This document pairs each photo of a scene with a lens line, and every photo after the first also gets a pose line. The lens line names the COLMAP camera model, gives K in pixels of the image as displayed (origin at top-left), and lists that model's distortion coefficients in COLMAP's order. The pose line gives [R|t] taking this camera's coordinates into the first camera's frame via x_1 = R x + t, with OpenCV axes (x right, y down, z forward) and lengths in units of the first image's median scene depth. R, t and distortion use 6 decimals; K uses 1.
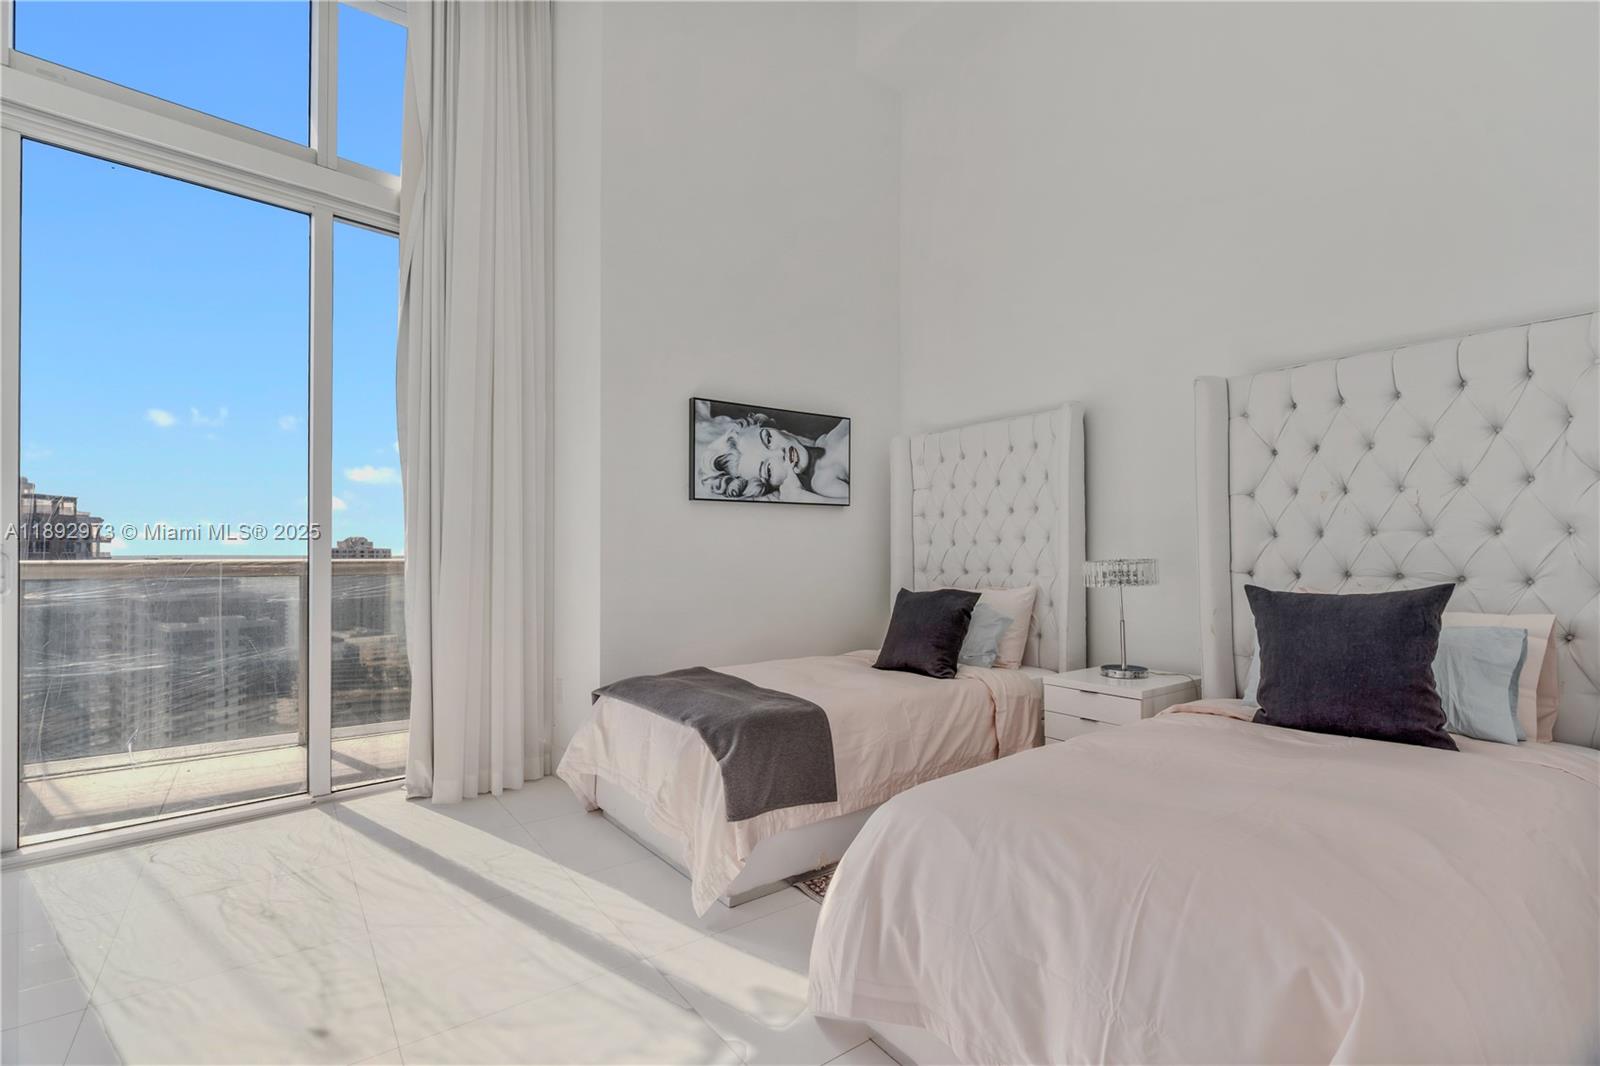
lens RADIAL K [[717.3, 0, 794.8], [0, 717.3, 546.3], [0, 0, 1]] dist [-0.002297, -0.000102]
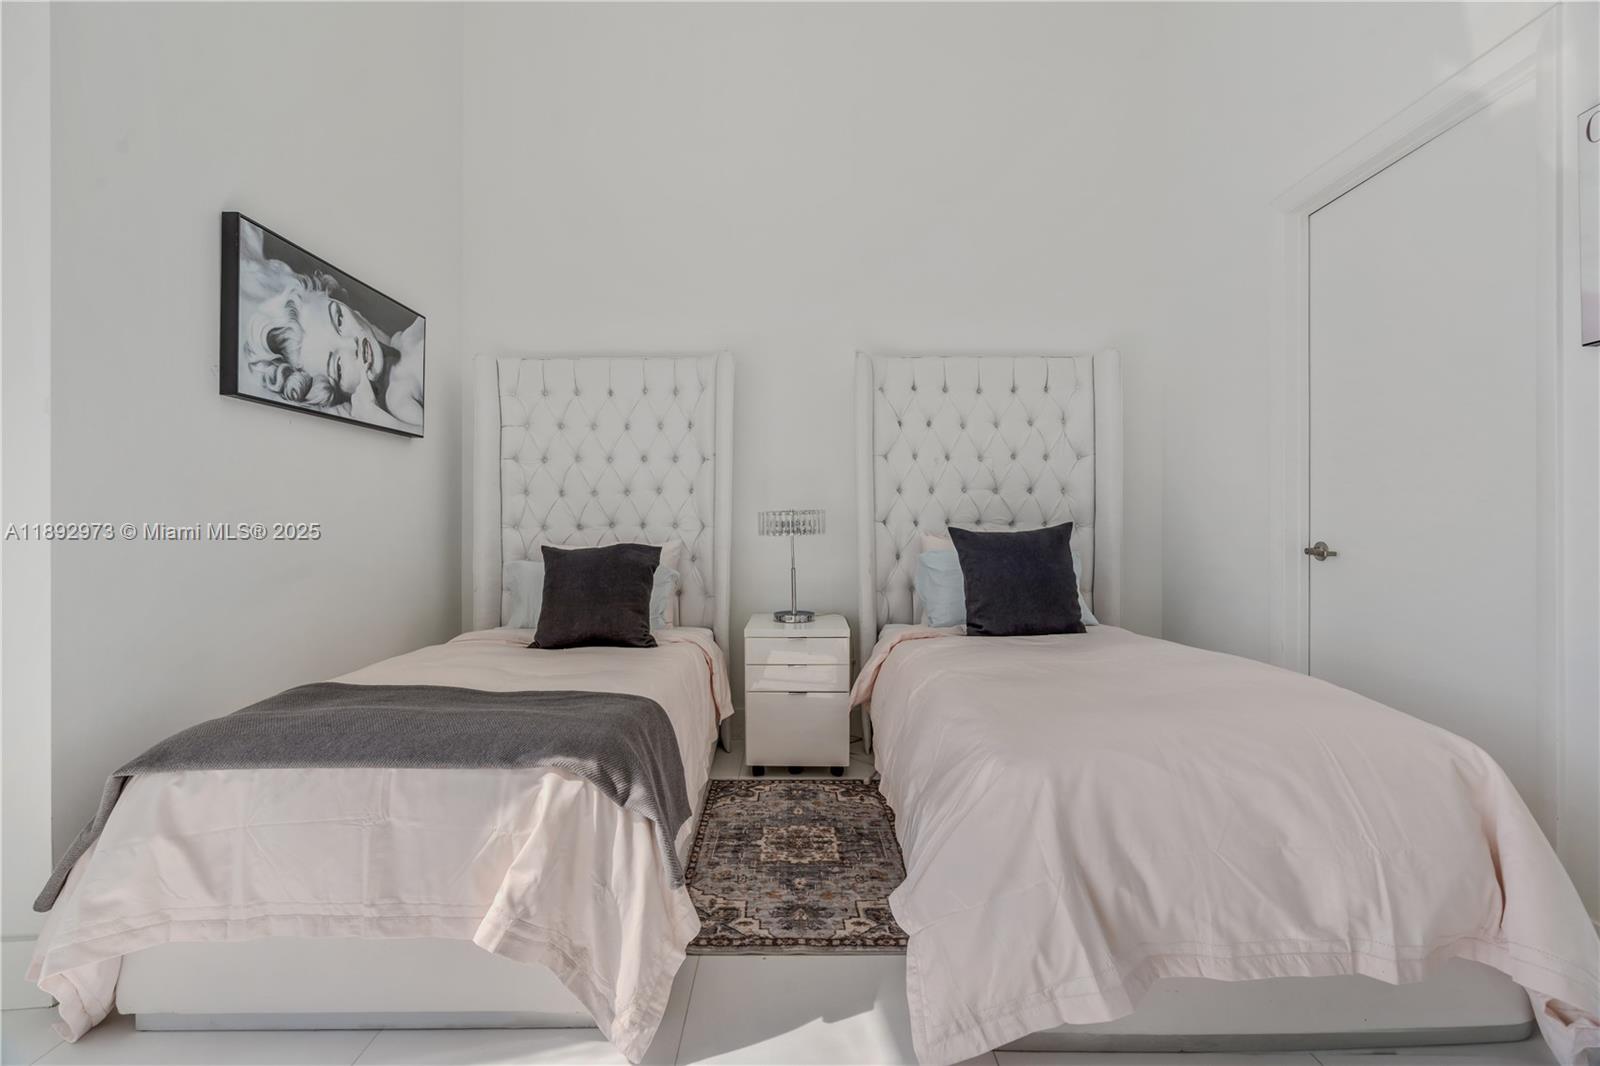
lens RADIAL K [[717.3, 0, 776.6], [0, 717.3, 523.5], [0, 0, 1]] dist [-0.002297, -0.000102]
pose [[0.601197, 0.005828, 0.799079, -0.320453], [-0.007571, 0.999970, -0.001597, 0.032129], [-0.799065, -0.005089, 0.601223, 0.311163]]
